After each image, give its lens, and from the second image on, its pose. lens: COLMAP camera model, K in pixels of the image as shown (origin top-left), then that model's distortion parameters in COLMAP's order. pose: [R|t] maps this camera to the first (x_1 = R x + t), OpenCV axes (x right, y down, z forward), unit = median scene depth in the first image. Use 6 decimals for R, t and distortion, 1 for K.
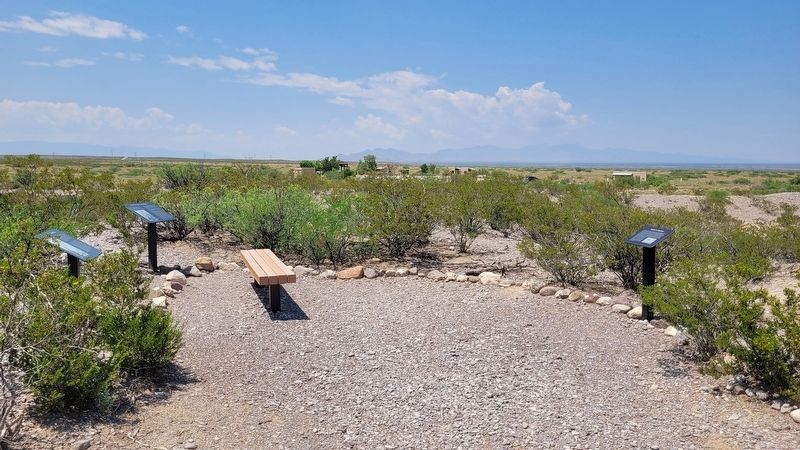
lens RADIAL K [[575.6, 0, 400.0], [0, 575.6, 225.0], [0, 0, 1]] dist [-0.010150, -0.002376]
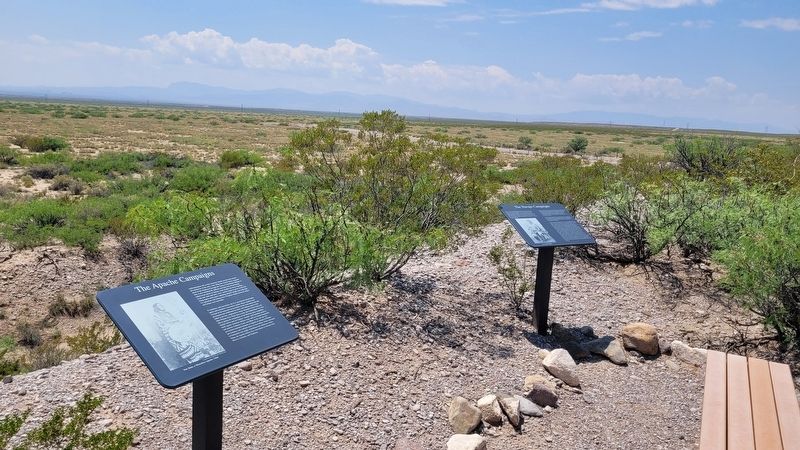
lens RADIAL K [[575.6, 0, 400.0], [0, 575.6, 225.0], [0, 0, 1]] dist [-0.010150, -0.002376]
pose [[0.631307, 0.157425, -0.759387, -0.107222], [-0.119595, 0.987230, 0.105234, -0.055703], [0.766256, 0.024383, 0.642073, 0.508299]]
